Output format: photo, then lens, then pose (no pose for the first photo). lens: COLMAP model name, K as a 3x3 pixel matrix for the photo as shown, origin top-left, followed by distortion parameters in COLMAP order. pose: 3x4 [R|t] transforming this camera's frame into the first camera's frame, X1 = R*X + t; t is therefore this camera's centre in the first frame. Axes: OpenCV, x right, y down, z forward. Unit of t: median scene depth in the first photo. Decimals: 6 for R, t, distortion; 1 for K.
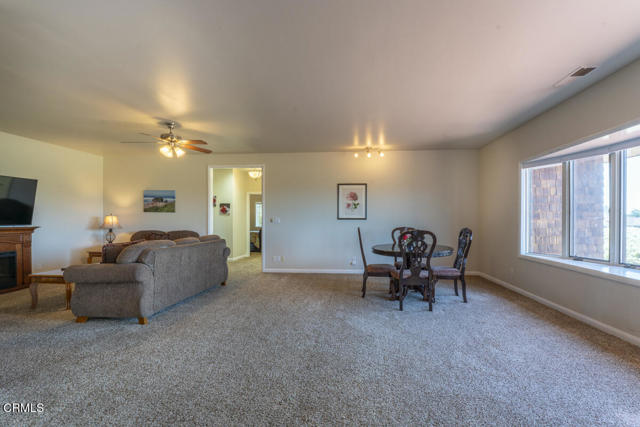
lens RADIAL K [[289.7, 0, 340.4], [0, 289.7, 221.3], [0, 0, 1]] dist [-0.004109, 0.000359]
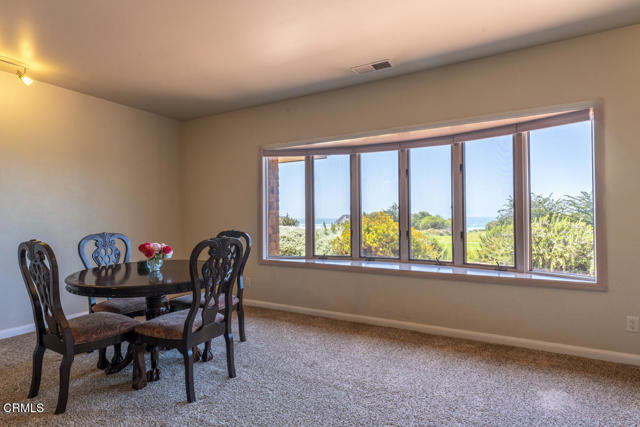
lens RADIAL K [[336.3, 0, 319.9], [0, 336.3, 215.3], [0, 0, 1]] dist [-0.000157, -0.001001]
pose [[0.442848, 0.000389, 0.896597, -0.208441], [0.012864, 0.999894, -0.006787, -0.004505], [-0.896505, 0.014540, 0.442796, 0.536487]]
